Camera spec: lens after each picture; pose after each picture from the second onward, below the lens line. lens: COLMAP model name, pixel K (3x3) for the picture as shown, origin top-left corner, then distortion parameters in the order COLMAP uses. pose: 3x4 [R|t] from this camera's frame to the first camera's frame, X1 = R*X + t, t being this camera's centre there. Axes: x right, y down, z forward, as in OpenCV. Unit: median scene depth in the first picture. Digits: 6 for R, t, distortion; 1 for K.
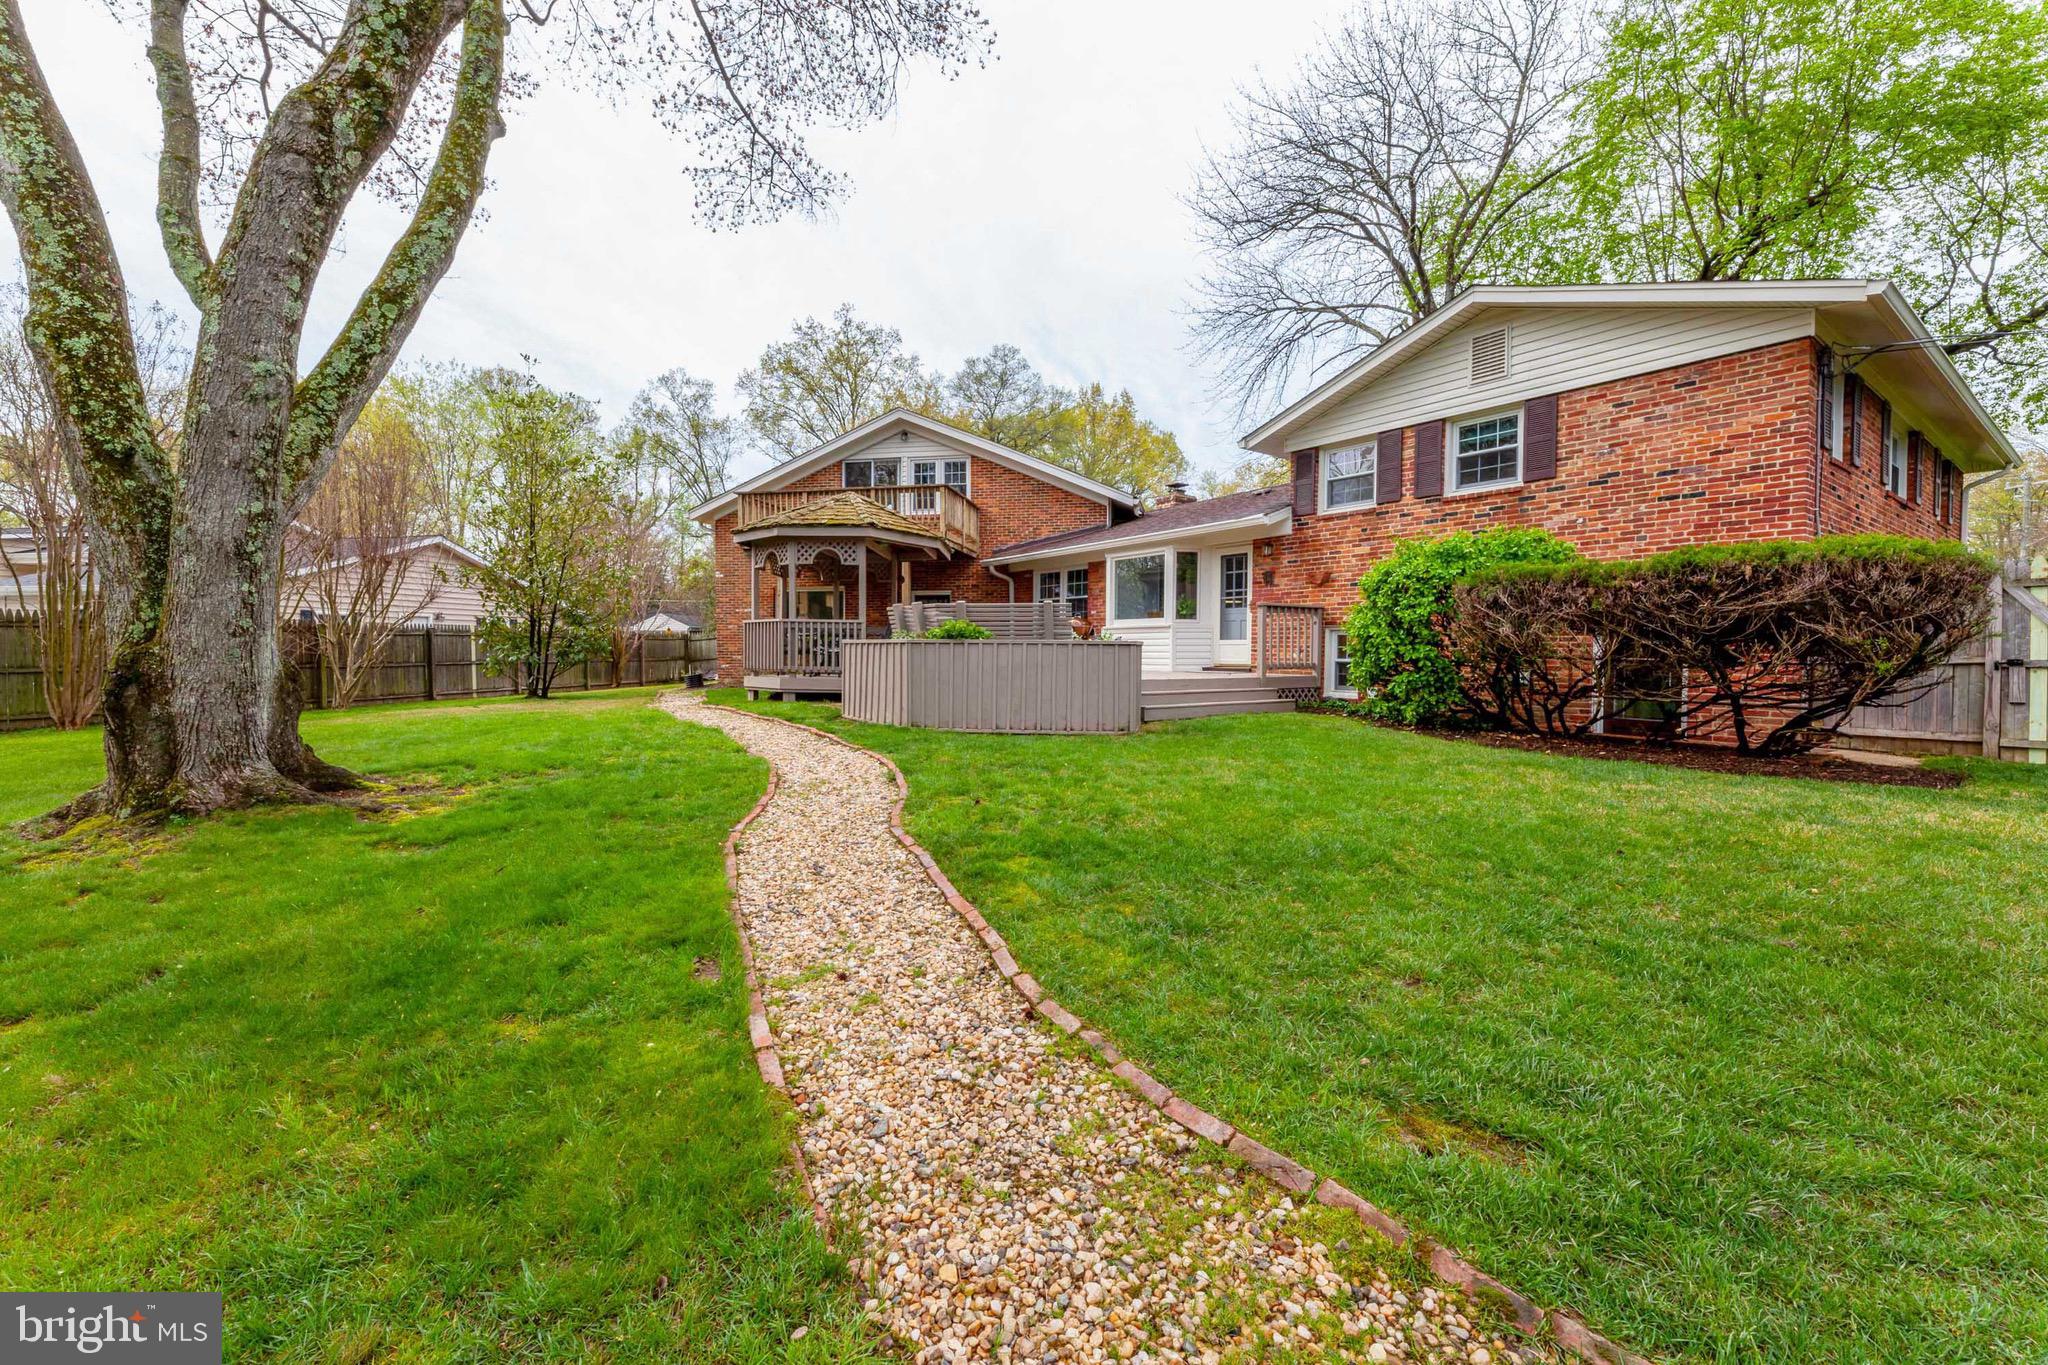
lens RADIAL K [[838.7, 0, 1026.0], [0, 838.7, 668.9], [0, 0, 1]] dist [0.001998, 0.000112]
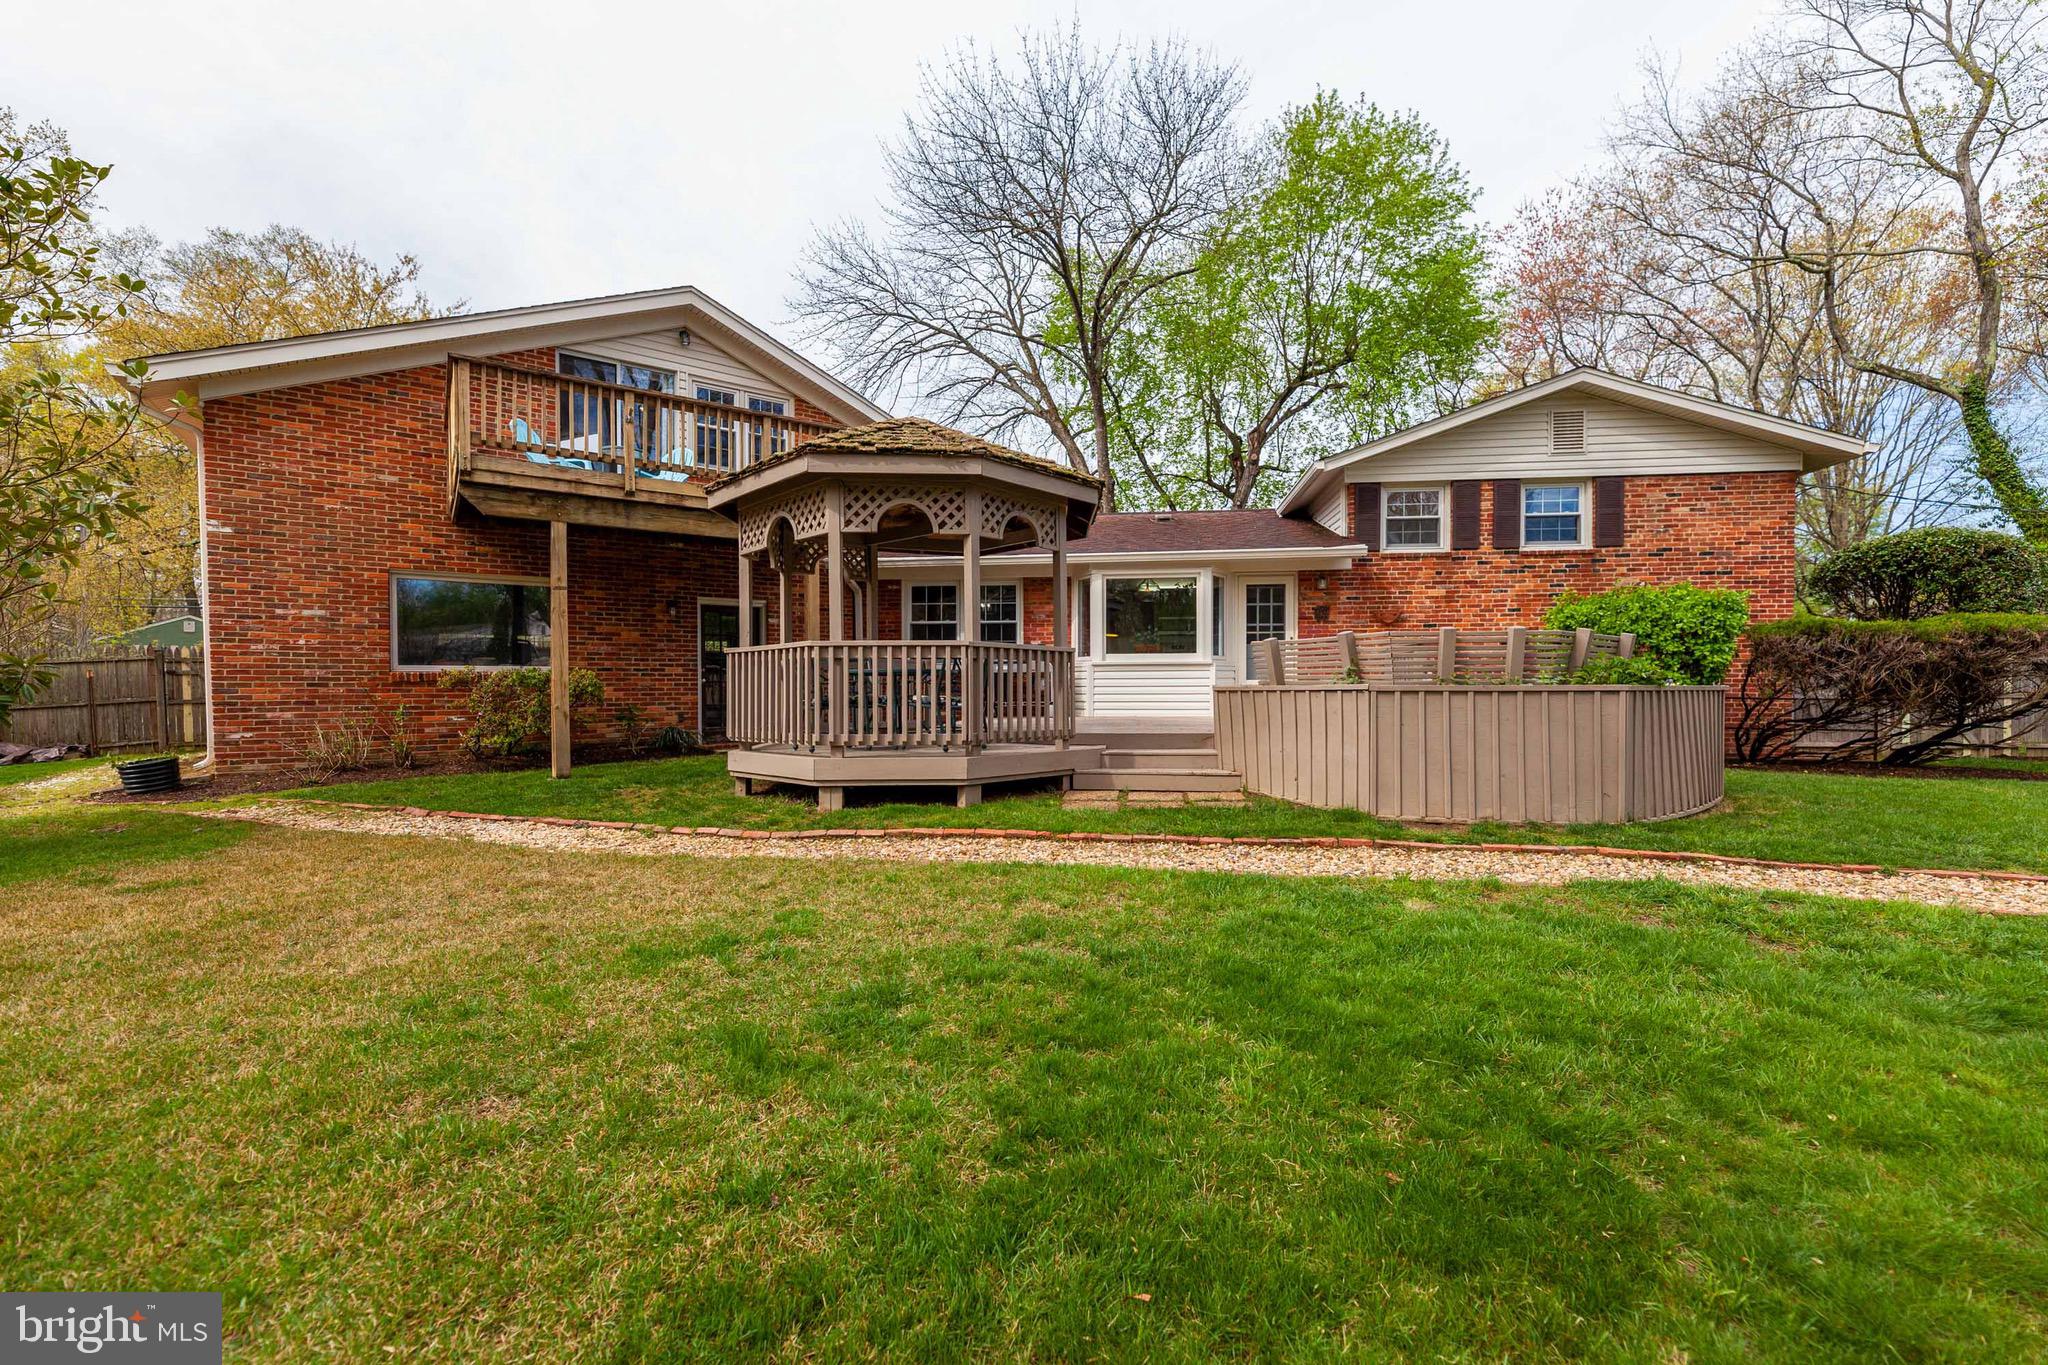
lens RADIAL K [[838.7, 0, 1024.0], [0, 838.7, 688.3], [0, 0, 1]] dist [0.001998, 0.000112]
pose [[0.673718, -0.009792, 0.738923, -0.703221], [0.021994, 0.999735, -0.006806, -0.029249], [-0.738661, 0.020837, 0.673755, 0.695470]]
